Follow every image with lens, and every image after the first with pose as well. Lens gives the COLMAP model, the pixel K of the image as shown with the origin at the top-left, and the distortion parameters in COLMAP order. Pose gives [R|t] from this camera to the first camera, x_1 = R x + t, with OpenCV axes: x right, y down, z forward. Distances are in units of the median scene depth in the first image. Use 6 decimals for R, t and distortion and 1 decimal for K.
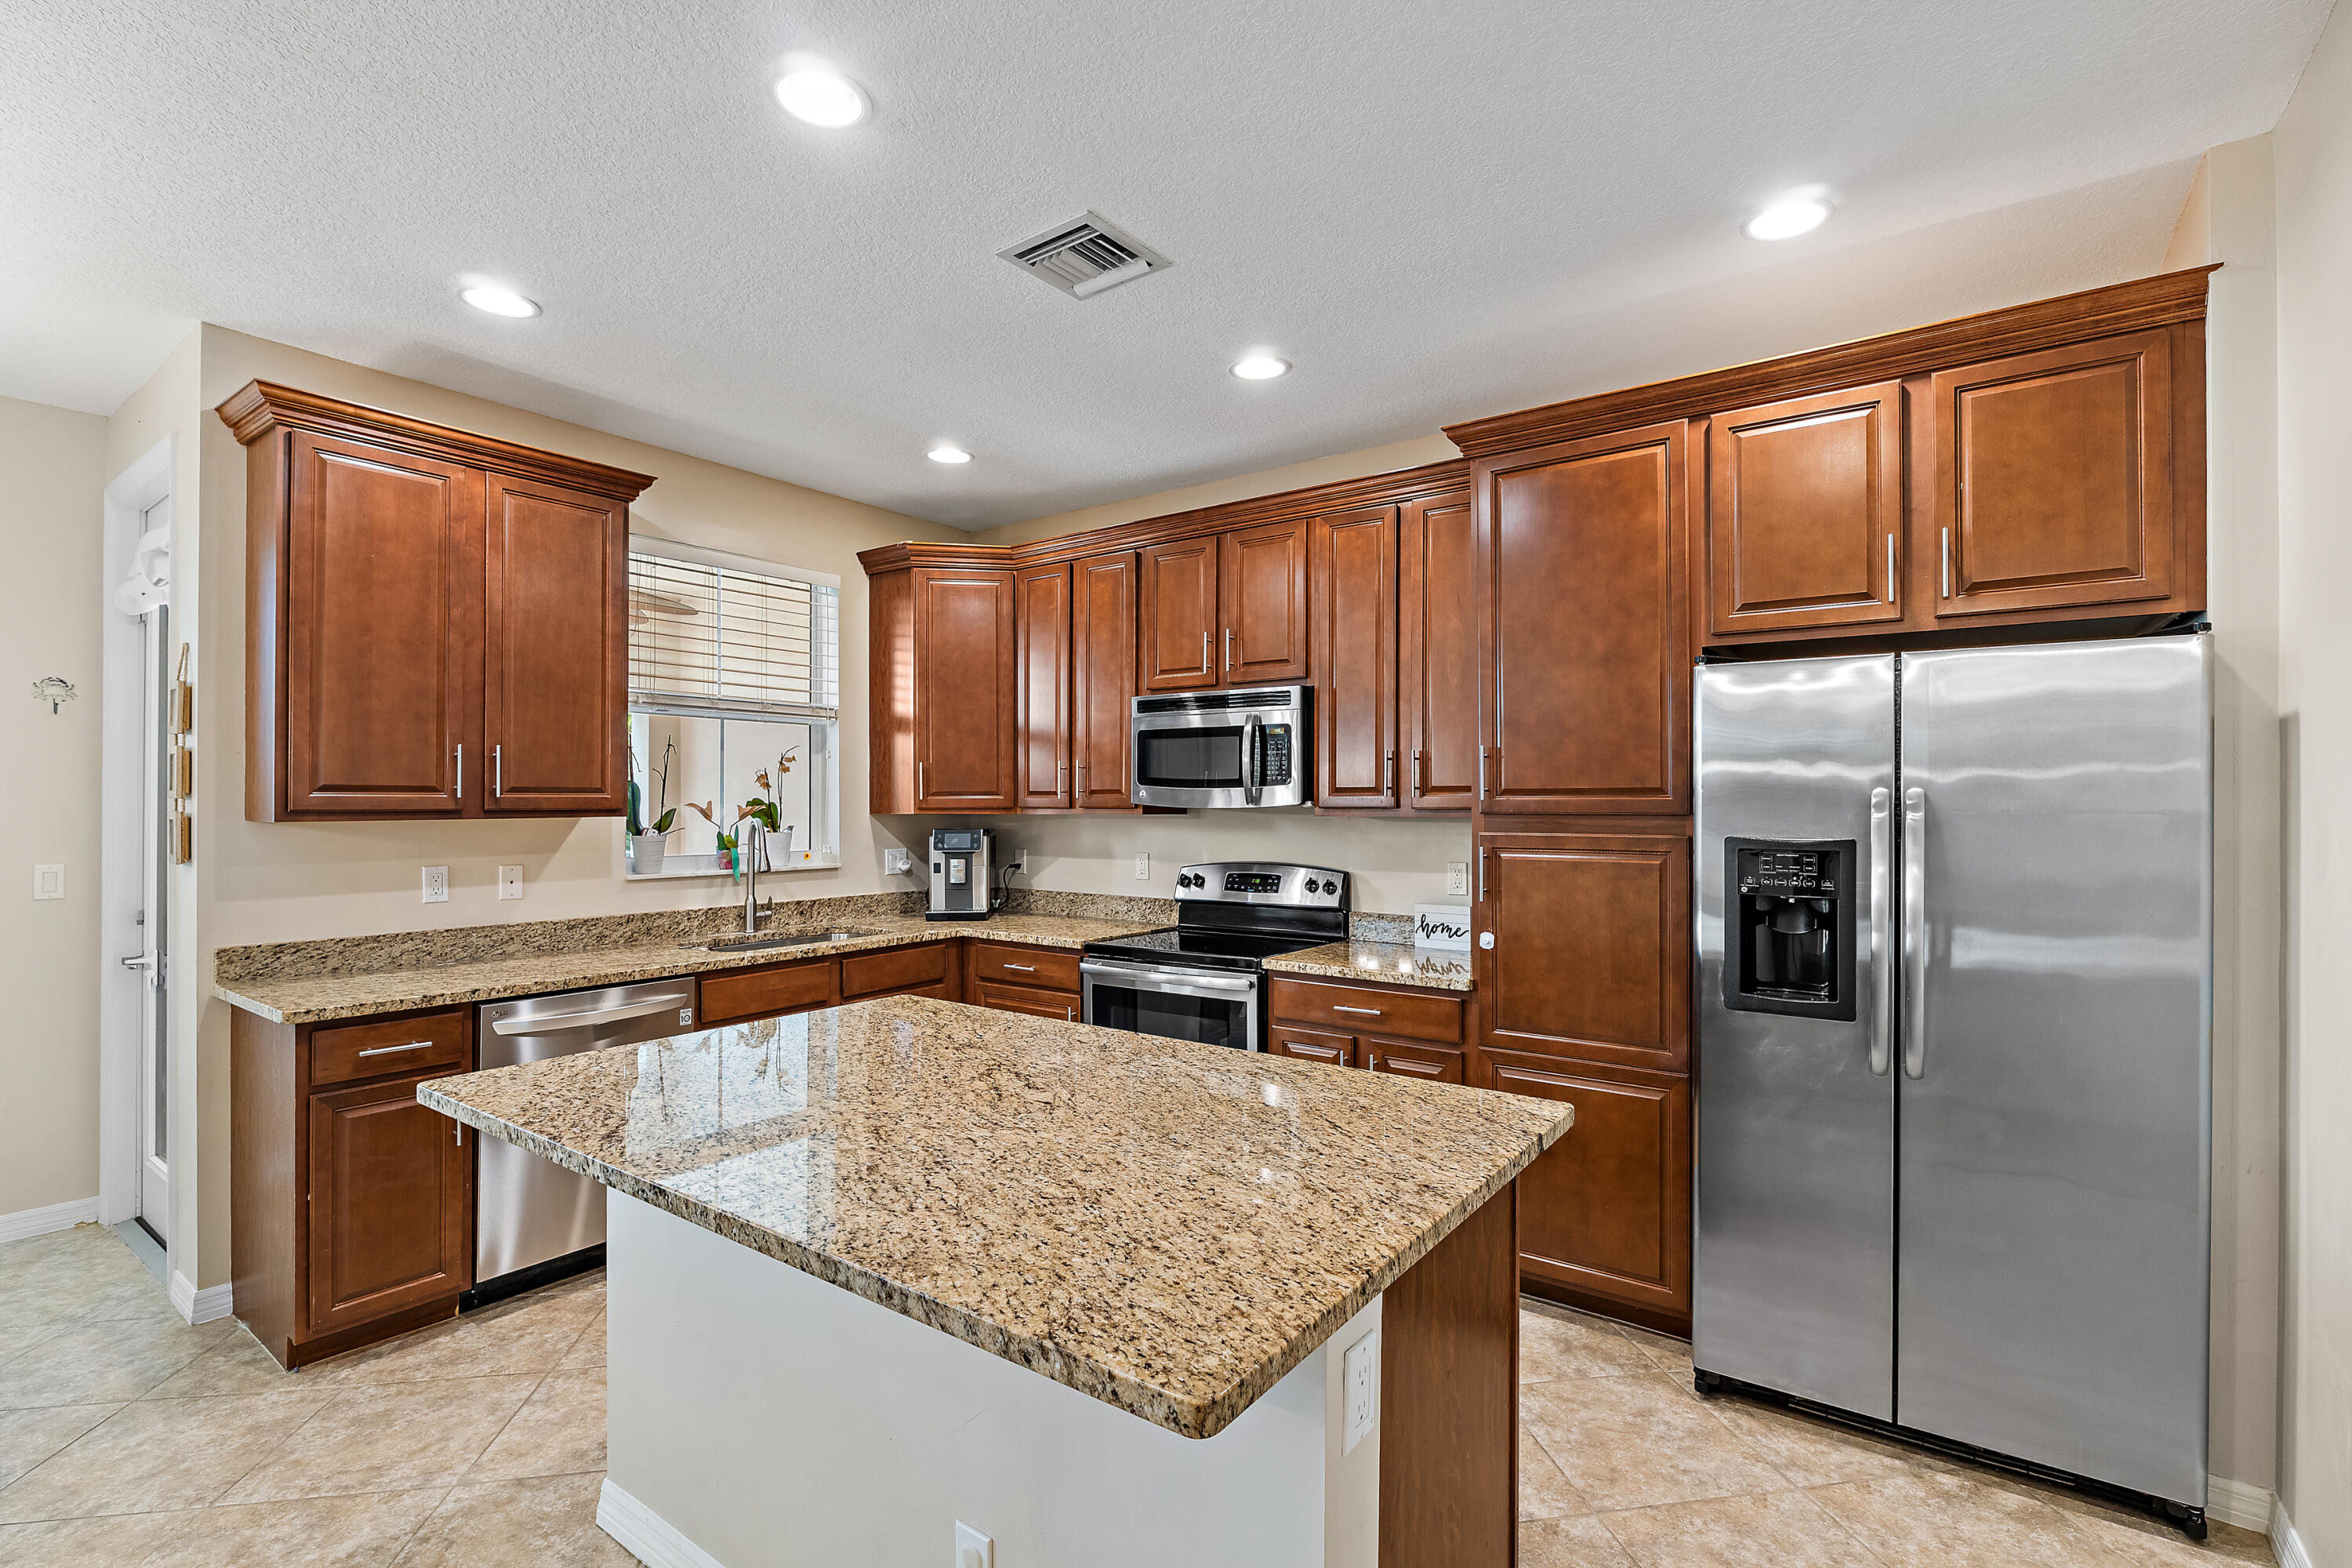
lens RADIAL K [[1063.9, 0, 1181.1], [0, 1063.9, 792.4], [0, 0, 1]] dist [-0.002012, 0.000011]
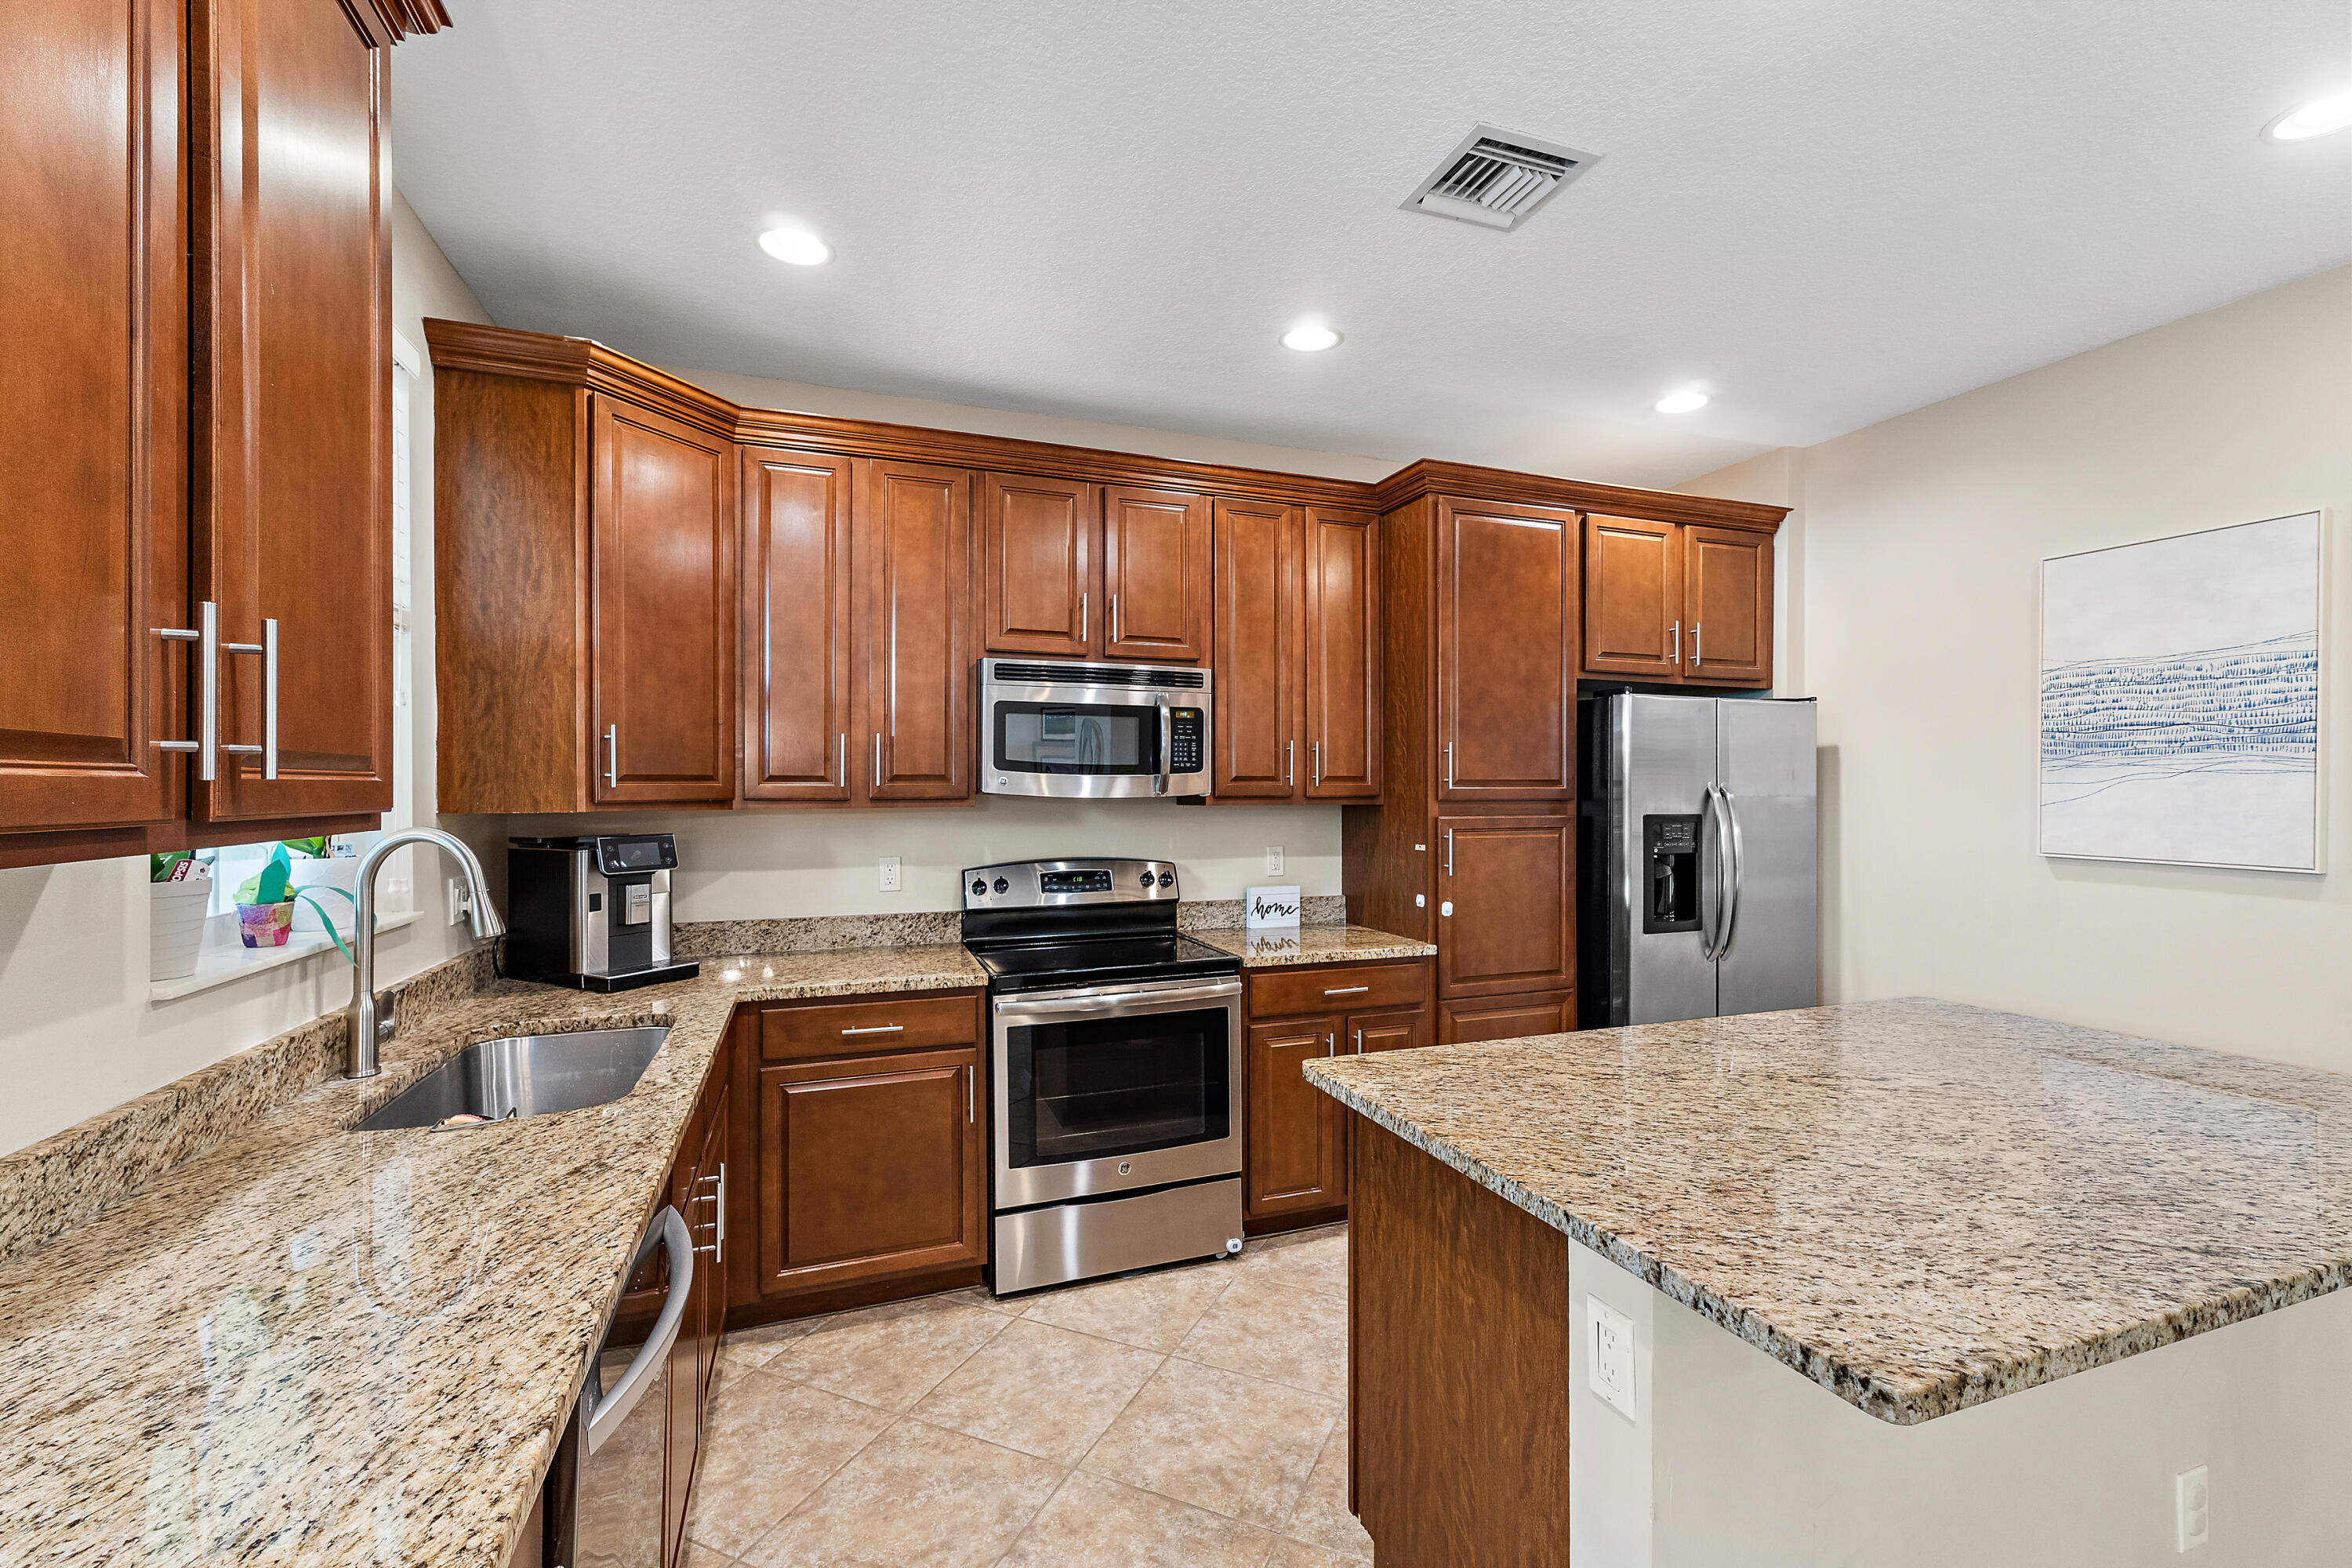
lens RADIAL K [[998.0, 0, 1192.1], [0, 998.0, 789.7], [0, 0, 1]] dist [0.001710, 0.001314]
pose [[0.550627, -0.002393, 0.834748, -0.676067], [-0.007142, 0.999946, 0.007578, 0.001388], [-0.834721, -0.010134, 0.550580, 0.543561]]
